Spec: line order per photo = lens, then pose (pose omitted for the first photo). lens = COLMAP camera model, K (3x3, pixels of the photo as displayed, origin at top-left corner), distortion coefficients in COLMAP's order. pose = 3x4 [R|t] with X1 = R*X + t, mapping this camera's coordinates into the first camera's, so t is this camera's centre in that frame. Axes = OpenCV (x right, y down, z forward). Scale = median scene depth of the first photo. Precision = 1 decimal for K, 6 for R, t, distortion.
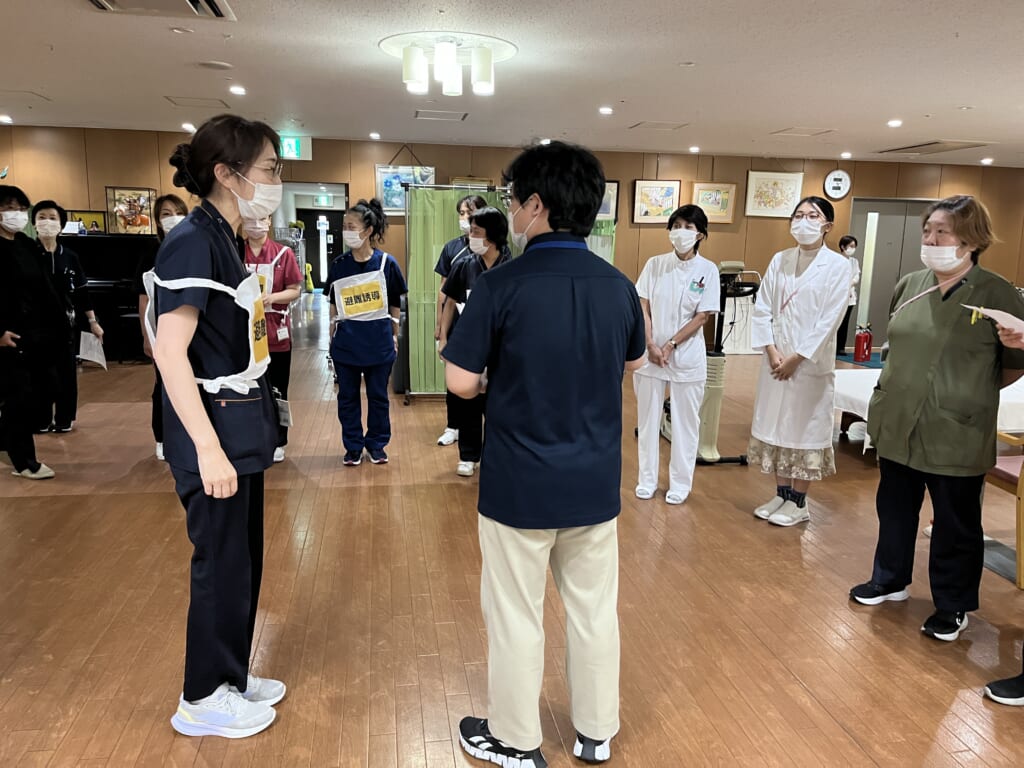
lens RADIAL K [[776.5, 0, 498.7], [0, 776.5, 388.2], [0, 0, 1]] dist [0.079691, -0.052757]
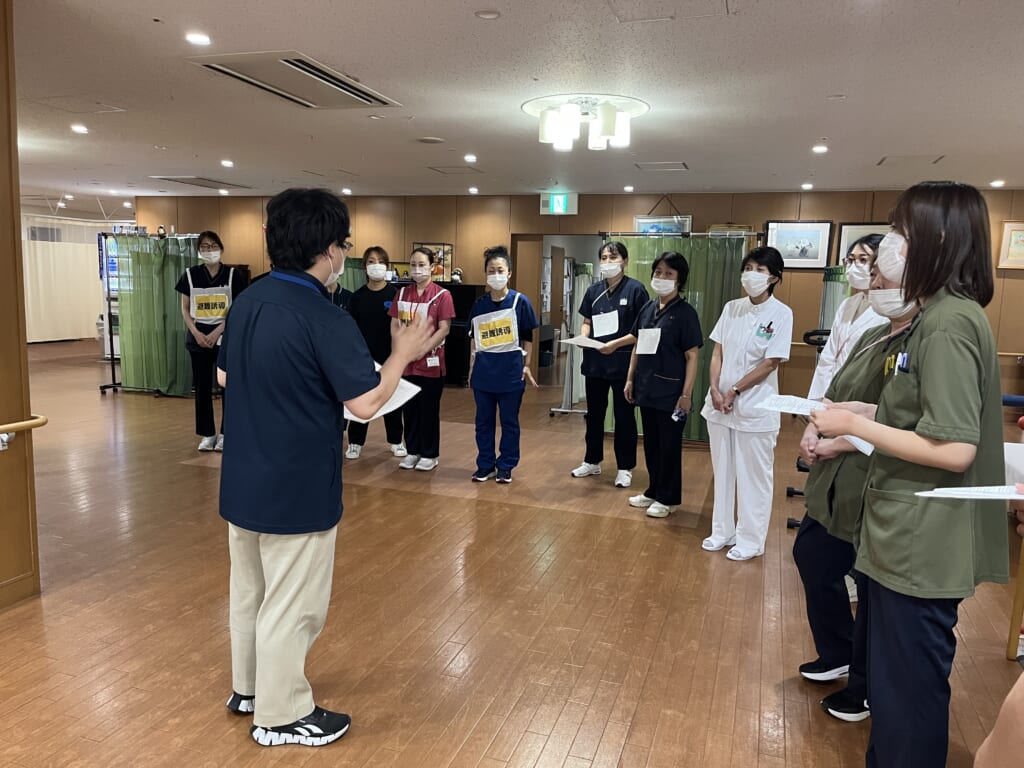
lens RADIAL K [[776.5, 0, 498.7], [0, 776.5, 388.2], [0, 0, 1]] dist [0.079691, -0.052757]
pose [[0.884410, 0.075483, -0.460565, 0.345532], [-0.104563, 0.993795, -0.037914, 0.006067], [0.454846, 0.081689, 0.886816, 0.015557]]
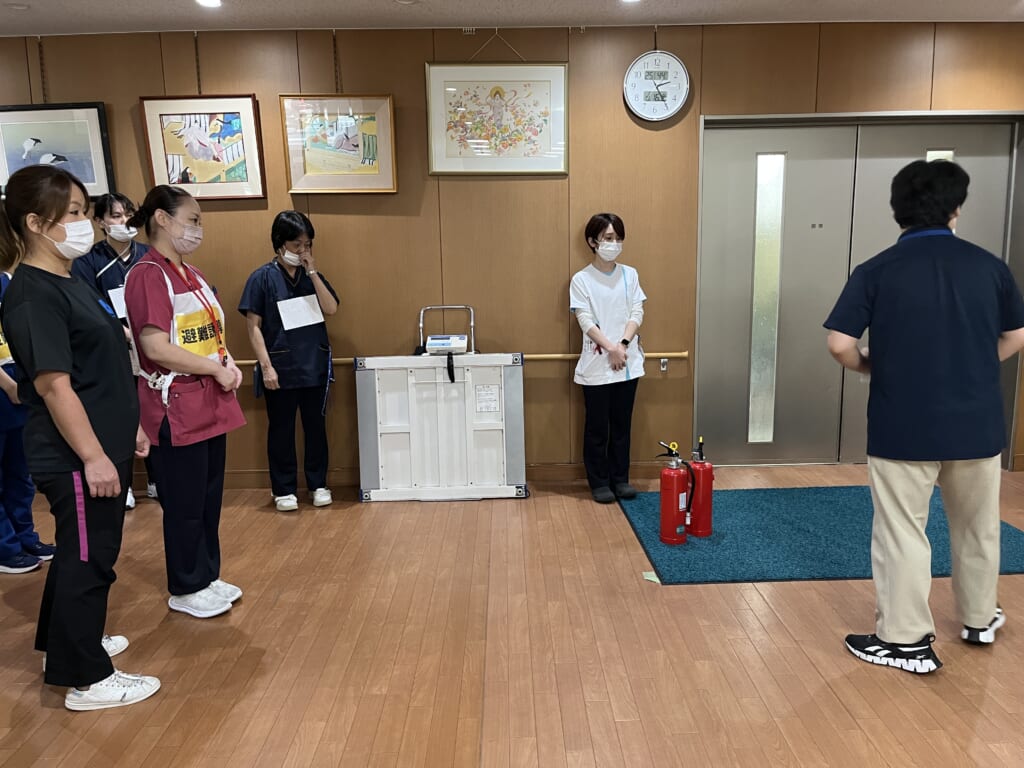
lens RADIAL K [[776.5, 0, 498.7], [0, 776.5, 388.2], [0, 0, 1]] dist [0.079691, -0.052757]
pose [[0.986753, -0.013643, -0.161654, 0.837546], [0.013694, 0.999906, -0.000798, -0.206976], [0.161649, -0.001426, 0.986847, 1.182332]]
